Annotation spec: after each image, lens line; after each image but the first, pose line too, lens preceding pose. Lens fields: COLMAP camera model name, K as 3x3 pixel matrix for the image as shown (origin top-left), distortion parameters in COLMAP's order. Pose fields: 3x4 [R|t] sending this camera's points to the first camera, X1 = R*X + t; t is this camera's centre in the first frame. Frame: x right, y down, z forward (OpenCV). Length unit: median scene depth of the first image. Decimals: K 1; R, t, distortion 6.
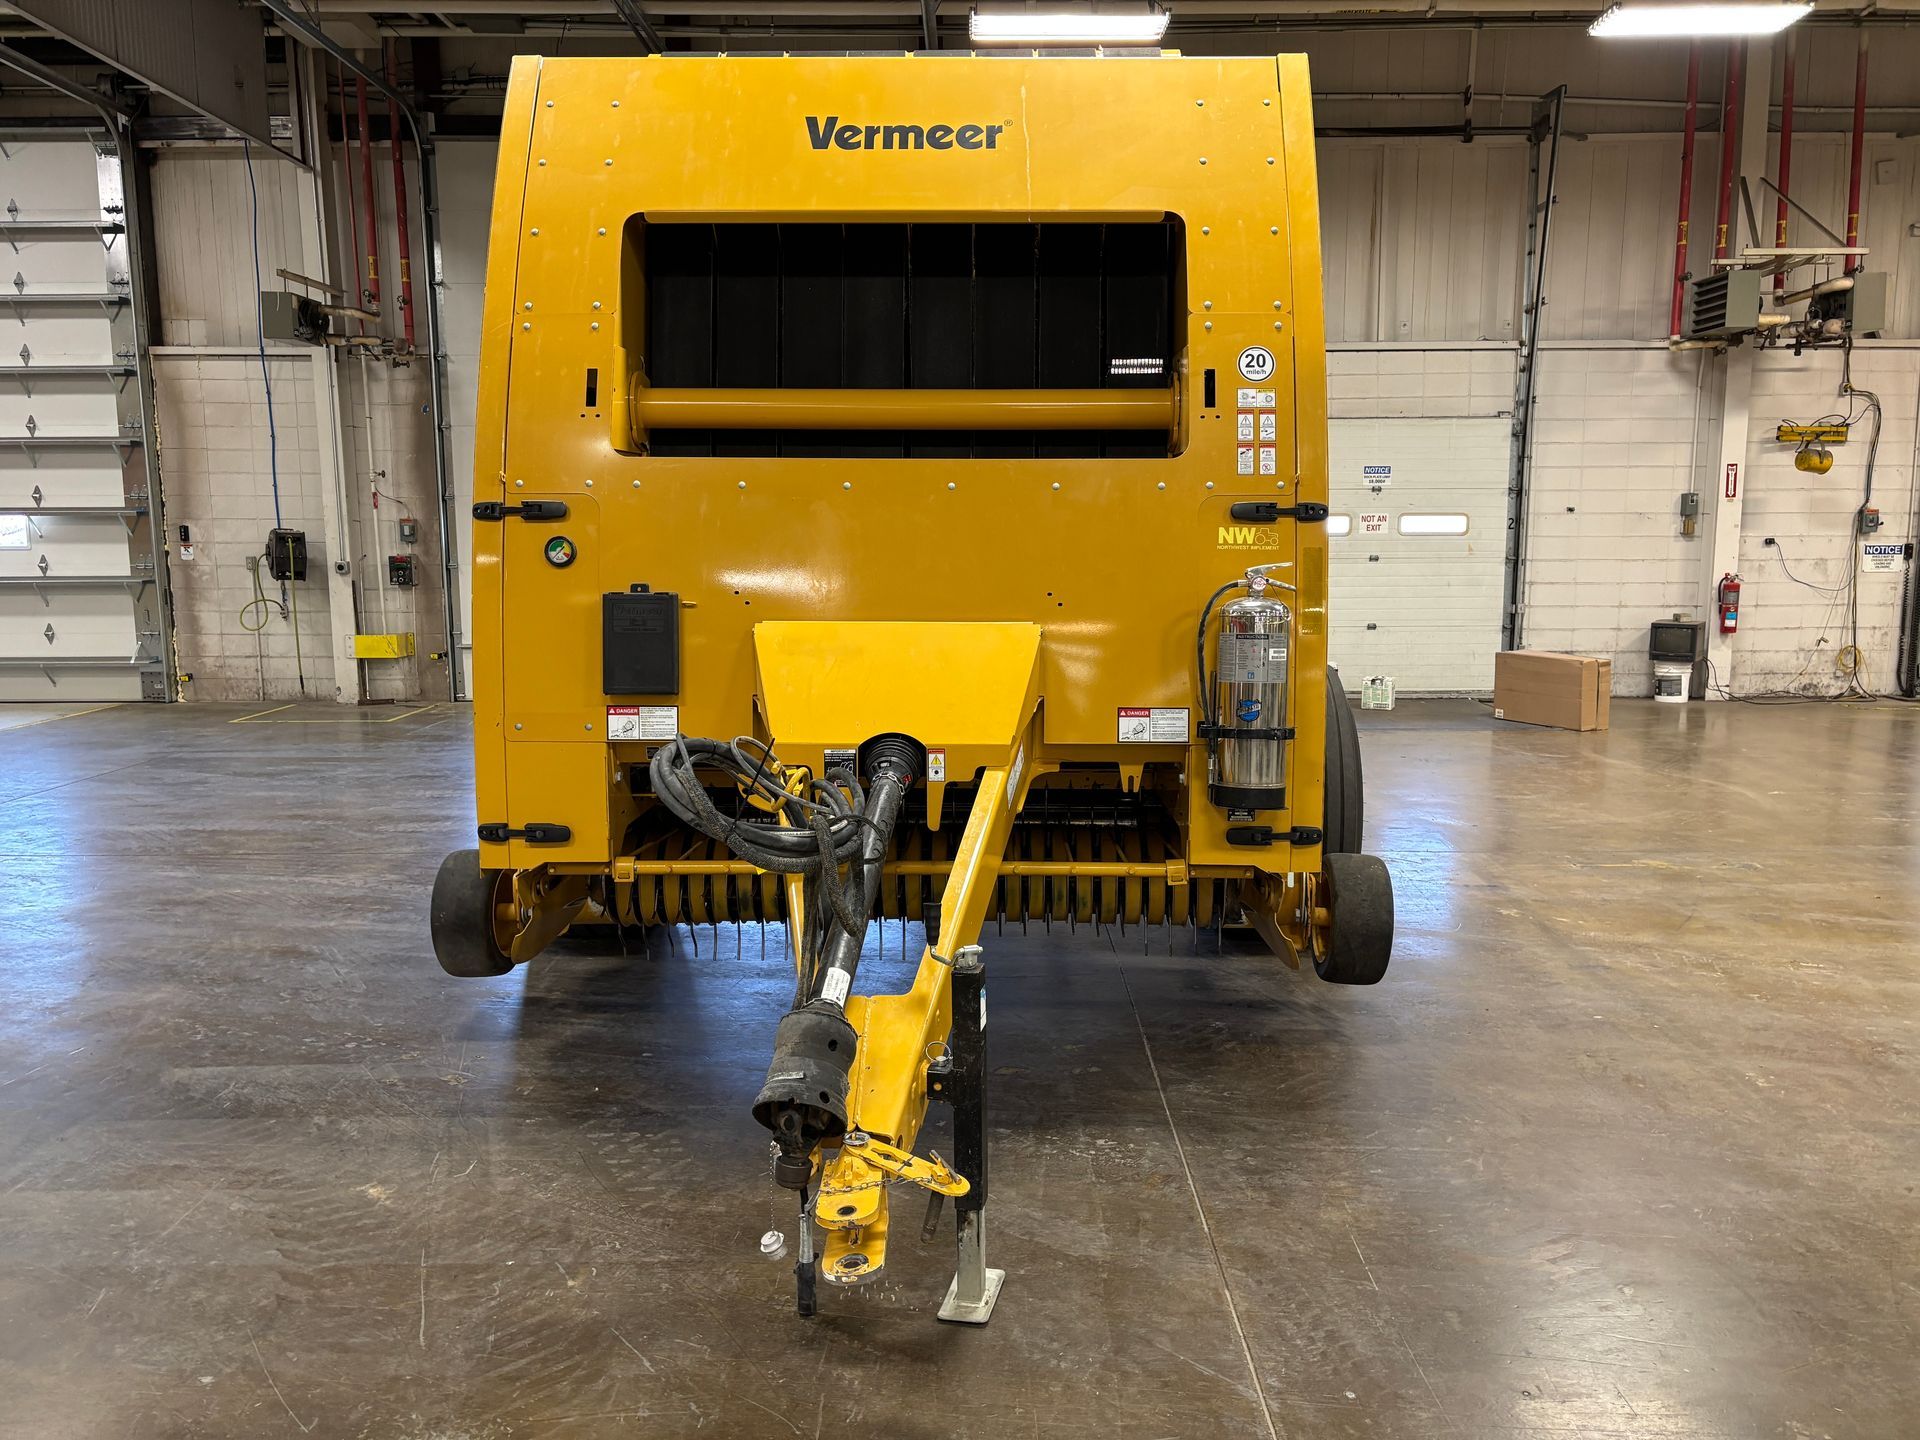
lens RADIAL K [[1442.8, 0, 965.3], [0, 1442.8, 717.5], [0, 0, 1]] dist [0.058704, -0.060486]
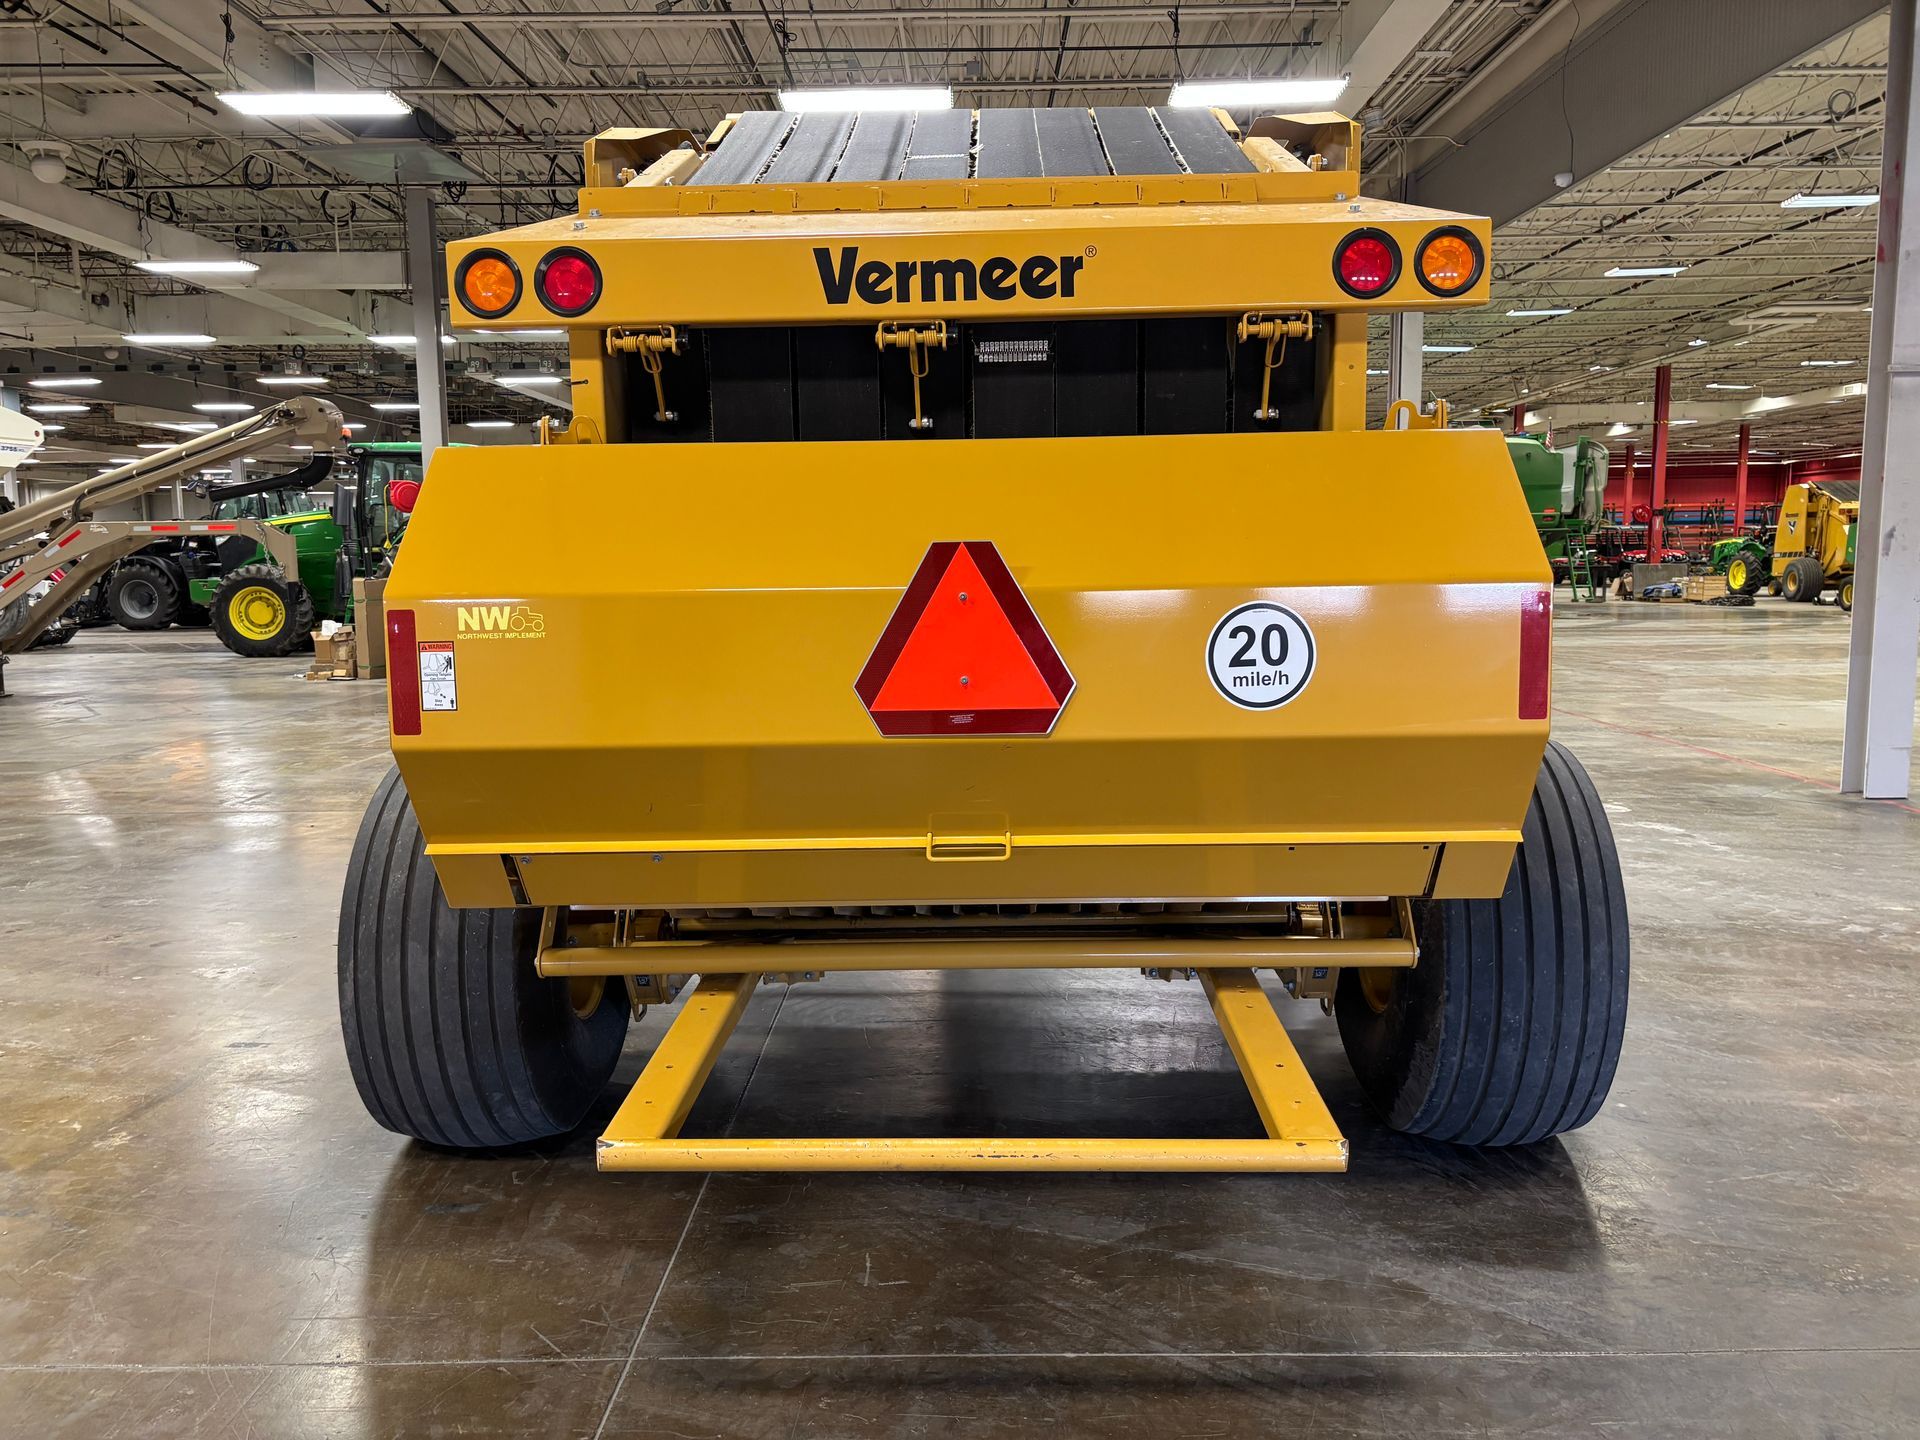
lens RADIAL K [[1442.8, 0, 965.9], [0, 1442.8, 715.3], [0, 0, 1]] dist [0.058704, -0.060486]
pose [[-0.999895, 0.014327, 0.001998, -0.029306], [0.014380, 0.969370, 0.245183, -0.323141], [0.001576, 0.245186, -0.969475, 2.423671]]
